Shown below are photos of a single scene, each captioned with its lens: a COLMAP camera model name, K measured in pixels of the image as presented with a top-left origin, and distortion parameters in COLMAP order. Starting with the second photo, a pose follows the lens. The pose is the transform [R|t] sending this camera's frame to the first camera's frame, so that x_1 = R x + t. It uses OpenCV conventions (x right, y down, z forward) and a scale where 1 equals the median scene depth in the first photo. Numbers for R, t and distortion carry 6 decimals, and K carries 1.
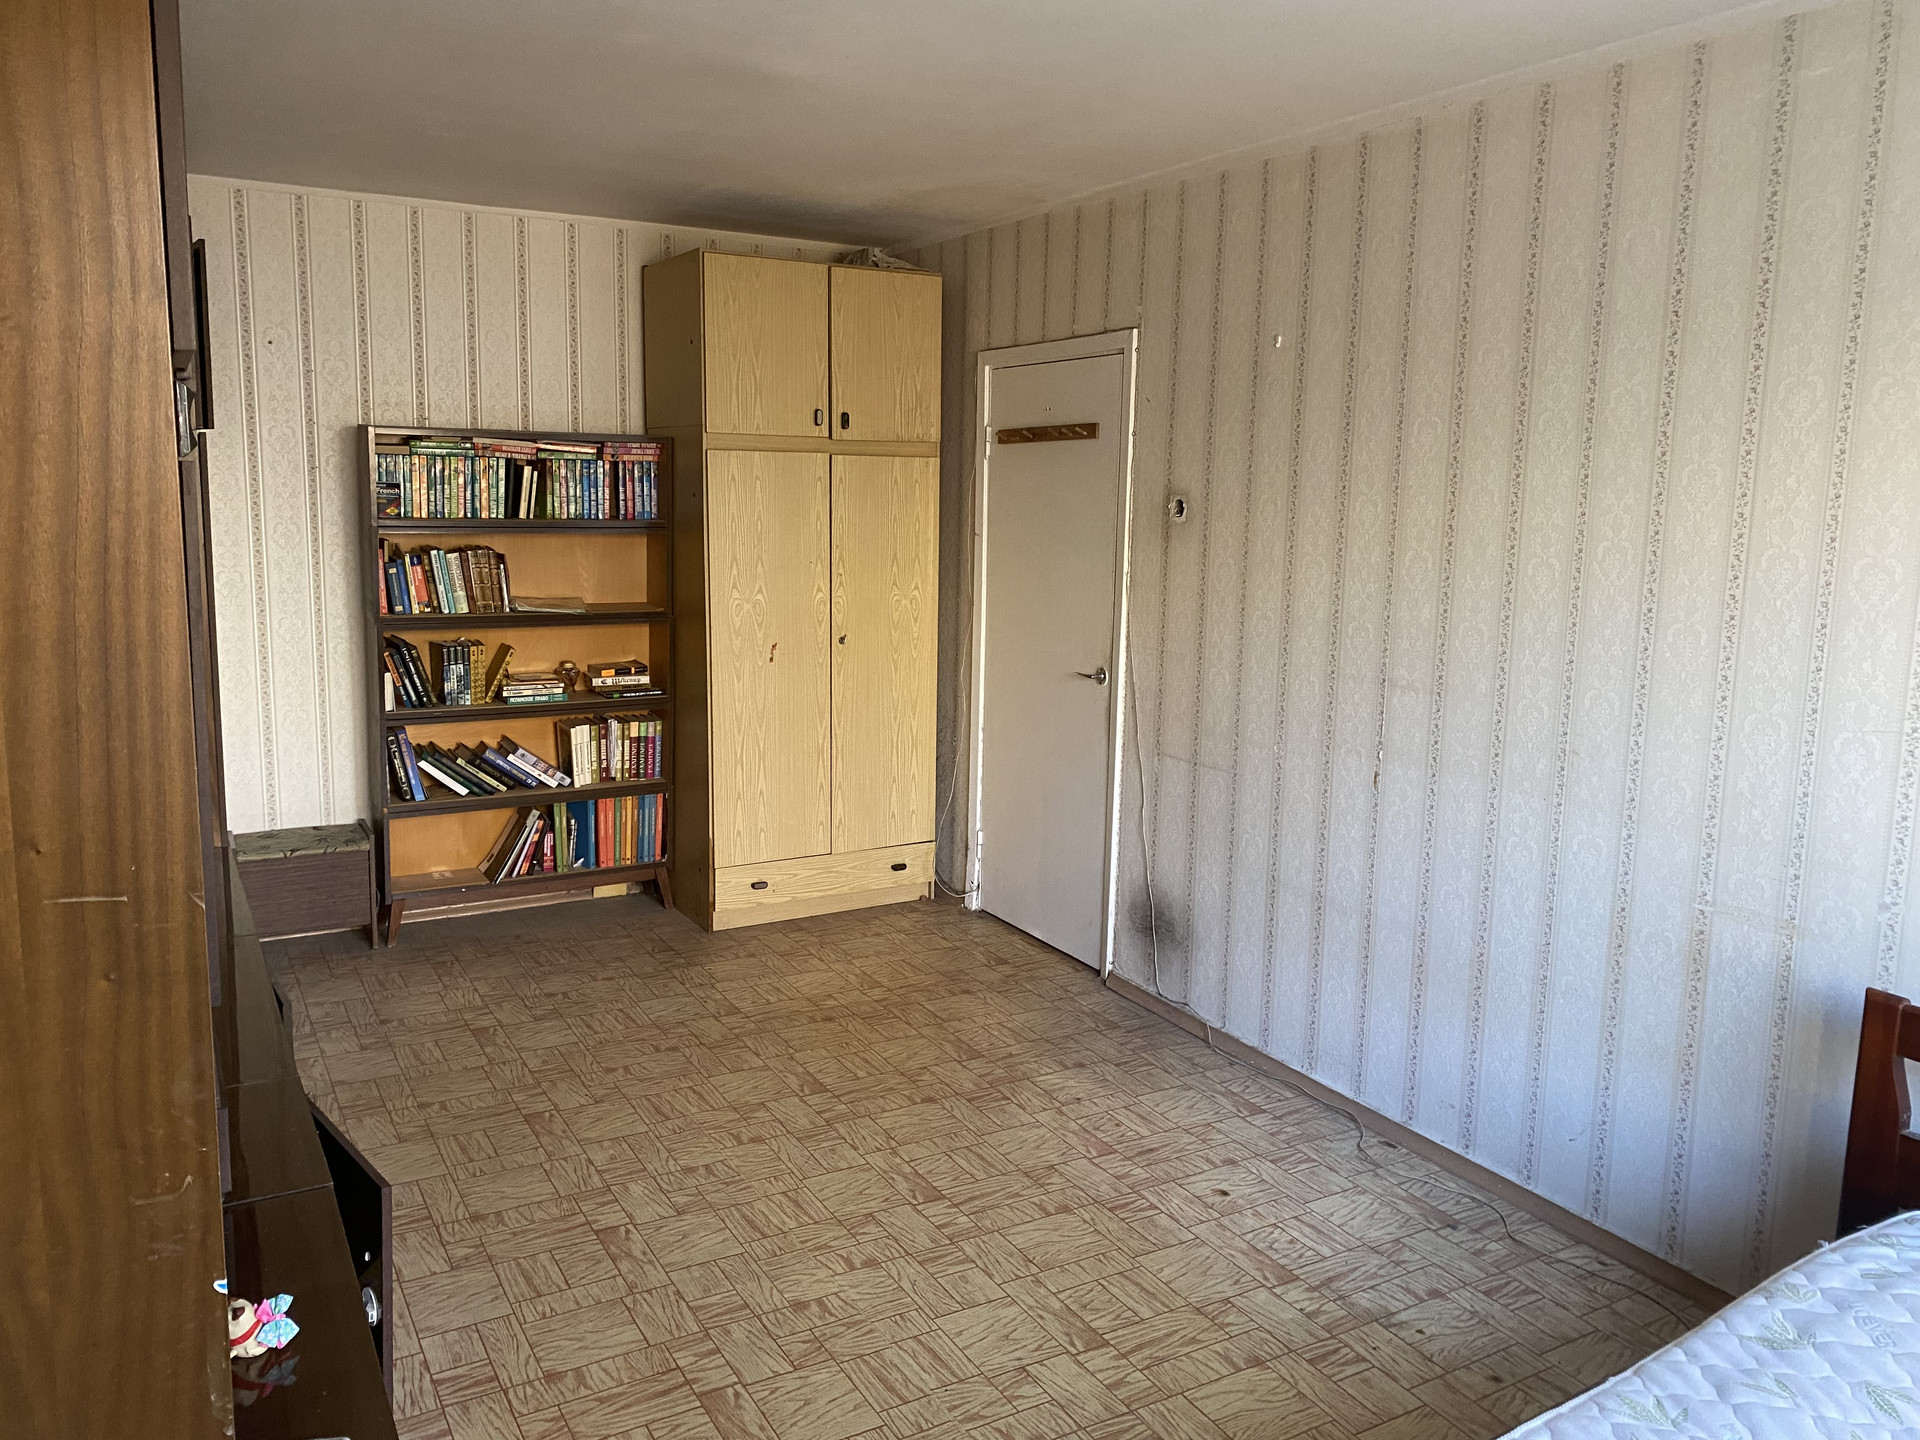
lens RADIAL K [[1473.9, 0, 960.0], [0, 1473.9, 720.0], [0, 0, 1]] dist [0.081573, -0.086187]
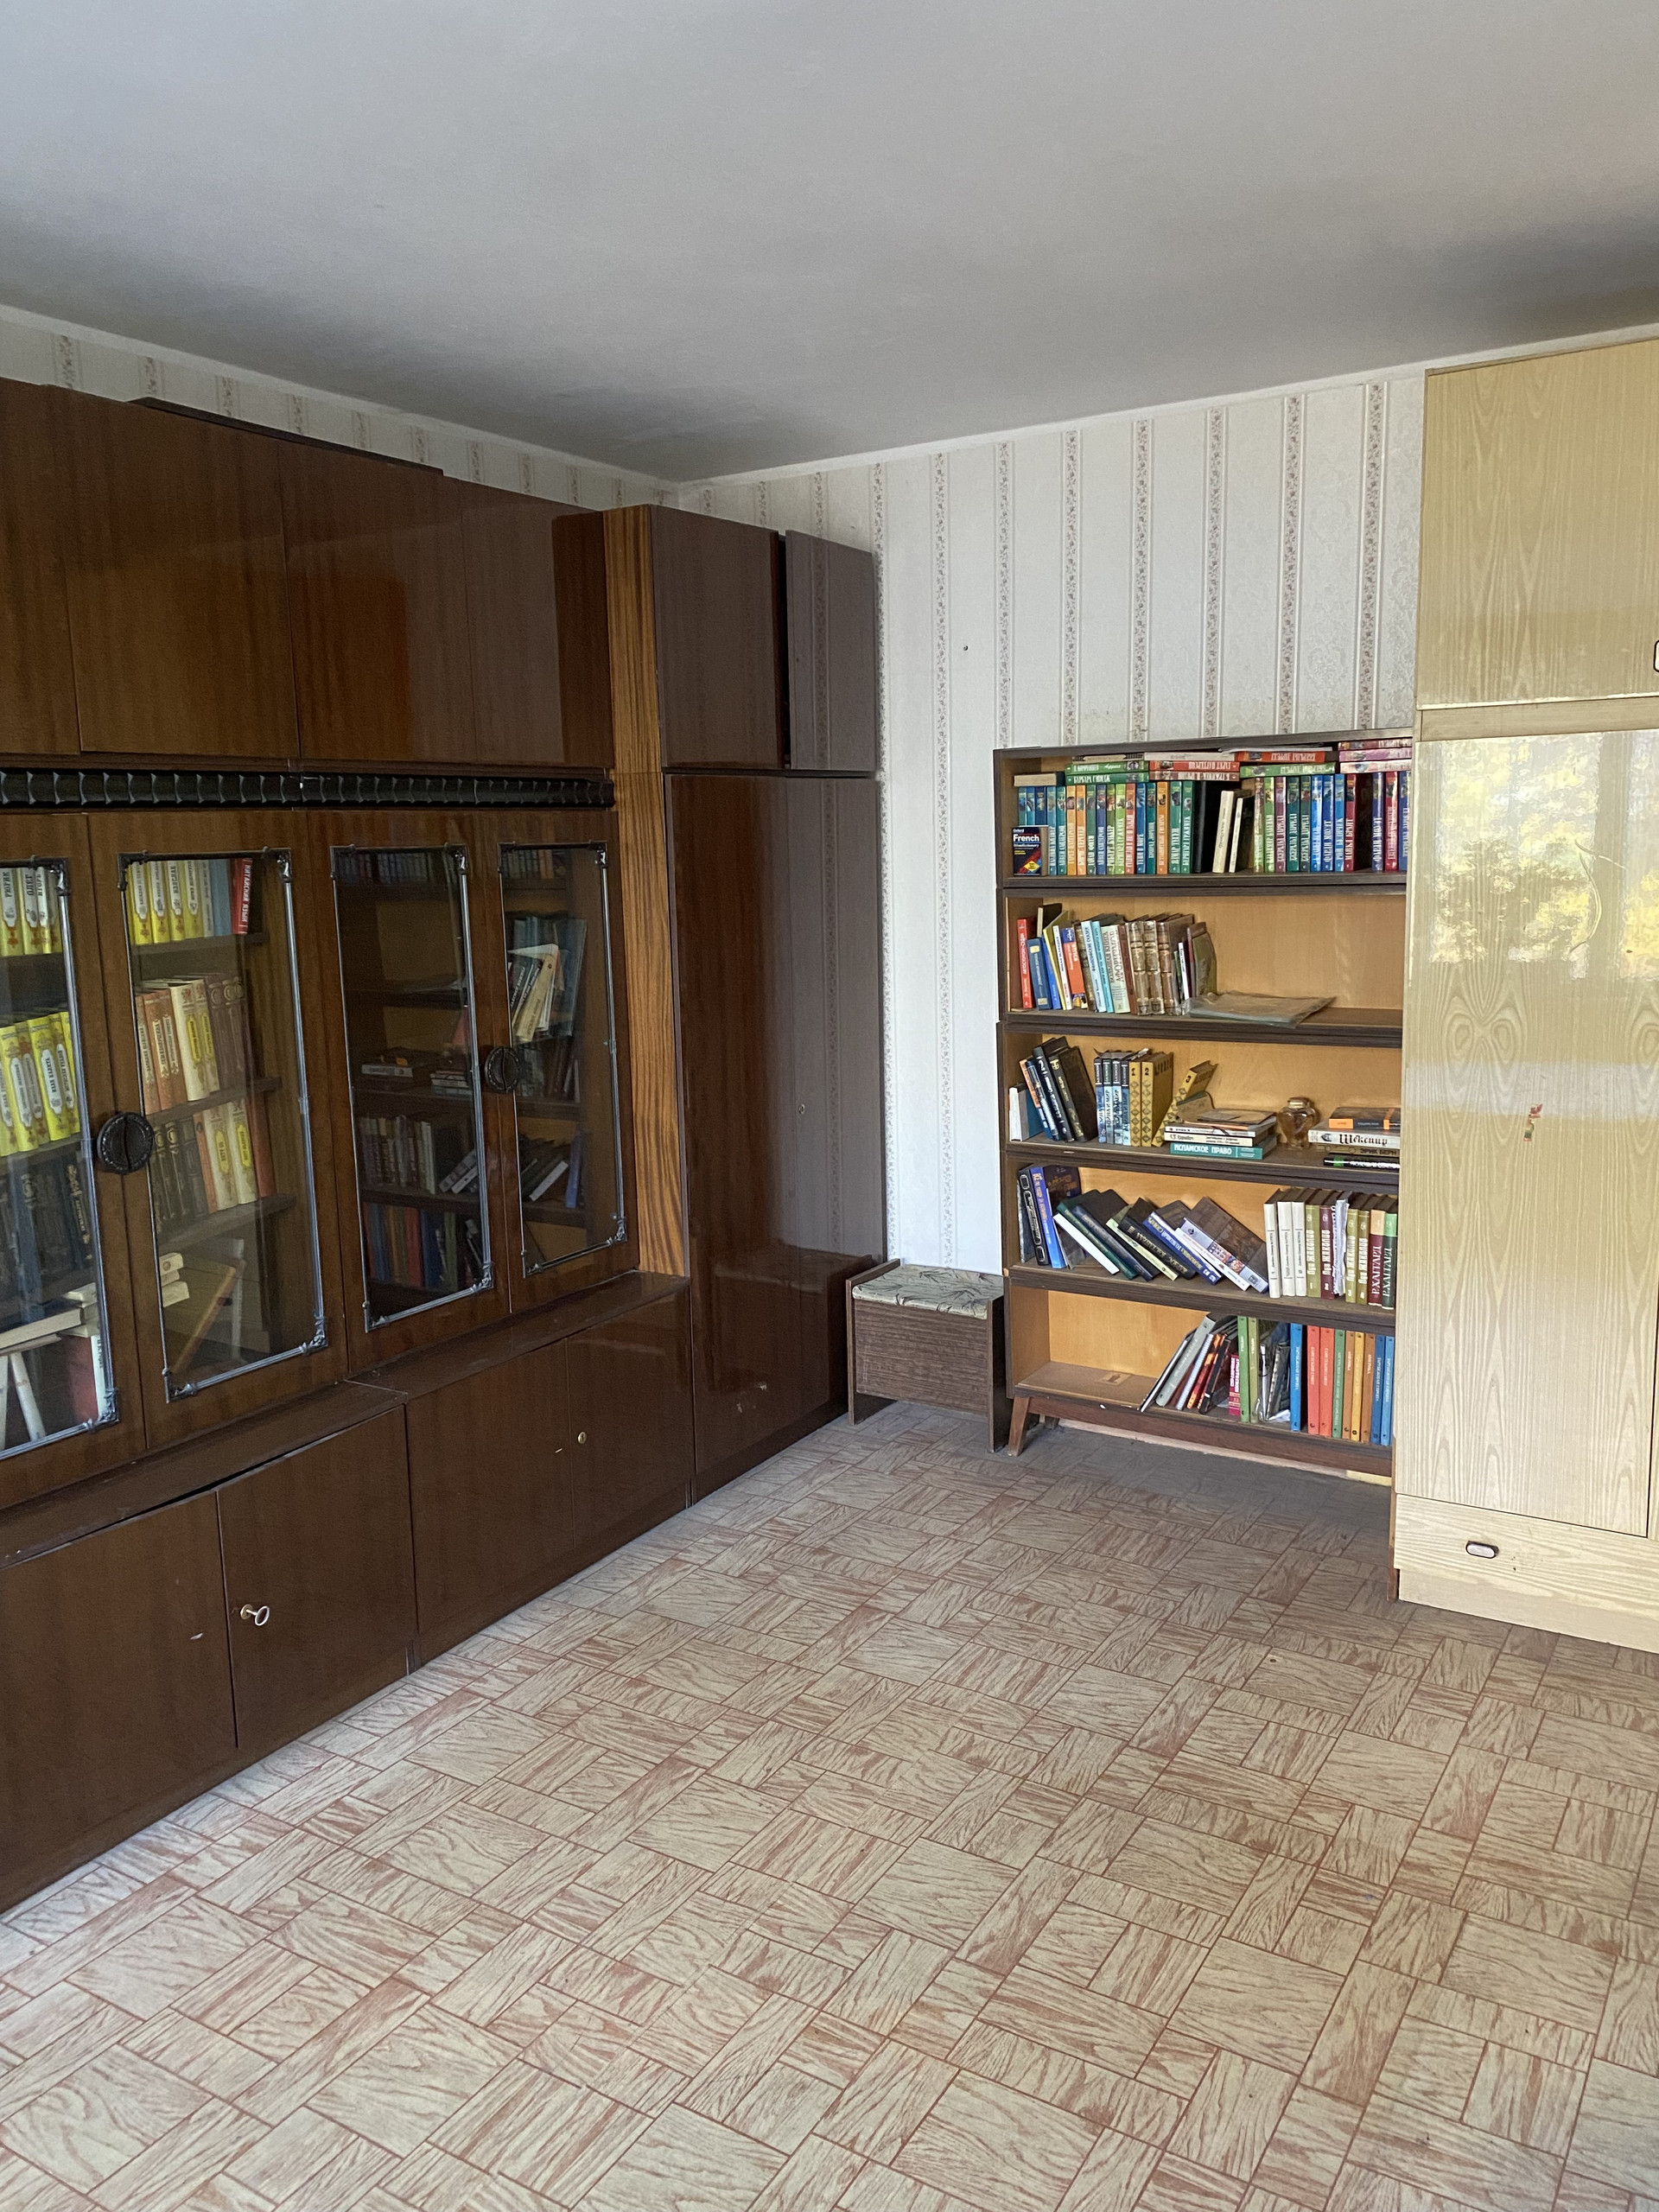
lens RADIAL K [[1698.0, 0, 824.4], [0, 1698.0, 1116.1], [0, 0, 1]] dist [0.081573, -0.086187]
pose [[0.462218, 0.117747, -0.878914, 0.296453], [-0.106820, 0.991321, 0.076630, -0.069340], [0.880309, 0.058466, 0.470785, 0.504922]]
